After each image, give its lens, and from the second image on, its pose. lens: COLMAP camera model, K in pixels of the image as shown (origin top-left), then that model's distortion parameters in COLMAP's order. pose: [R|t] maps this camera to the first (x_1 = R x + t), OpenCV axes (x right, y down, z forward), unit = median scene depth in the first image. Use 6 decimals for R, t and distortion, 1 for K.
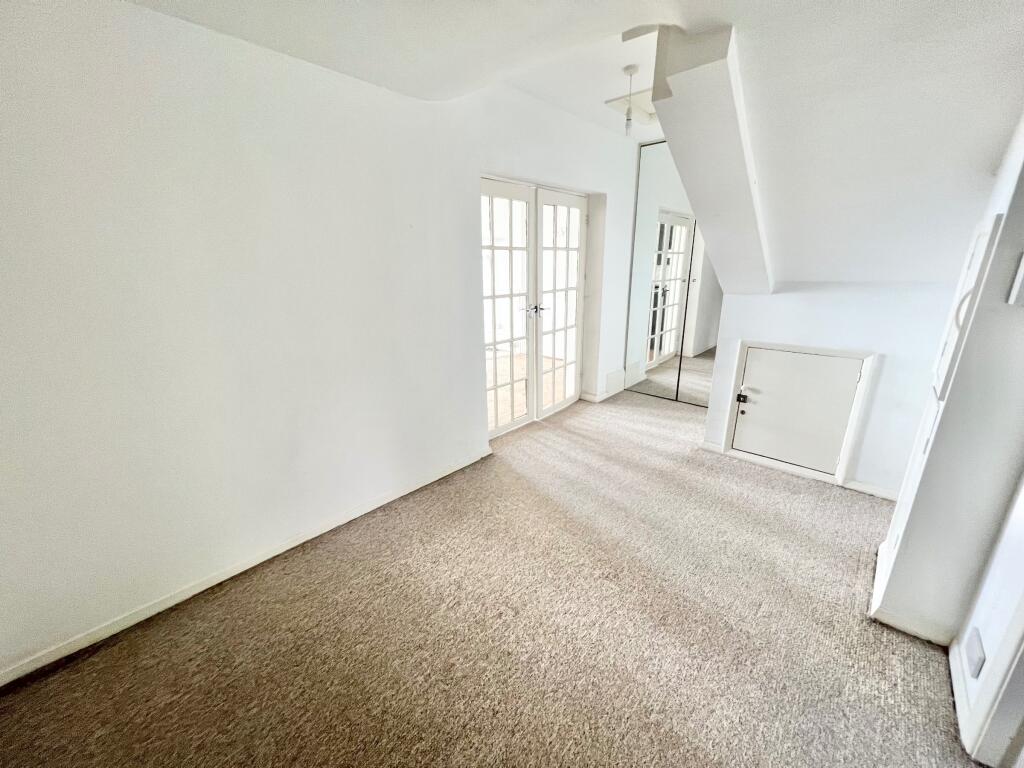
lens RADIAL K [[410.0, 0, 512.0], [0, 410.0, 384.0], [0, 0, 1]] dist [-0.001306, 0.000081]
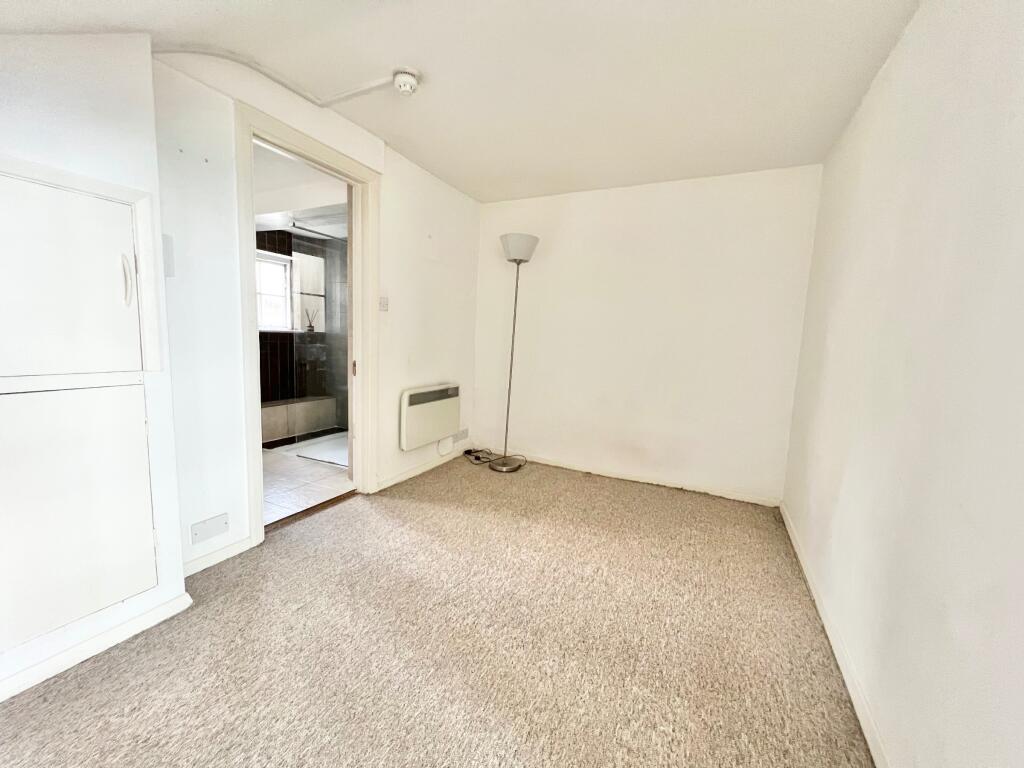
lens RADIAL K [[410.0, 0, 512.0], [0, 410.0, 384.0], [0, 0, 1]] dist [-0.001306, 0.000081]
pose [[-0.962289, 0.005981, -0.271962, 0.343505], [-0.104377, 0.915116, 0.389446, -0.302576], [0.251206, 0.403146, -0.879982, 1.530432]]
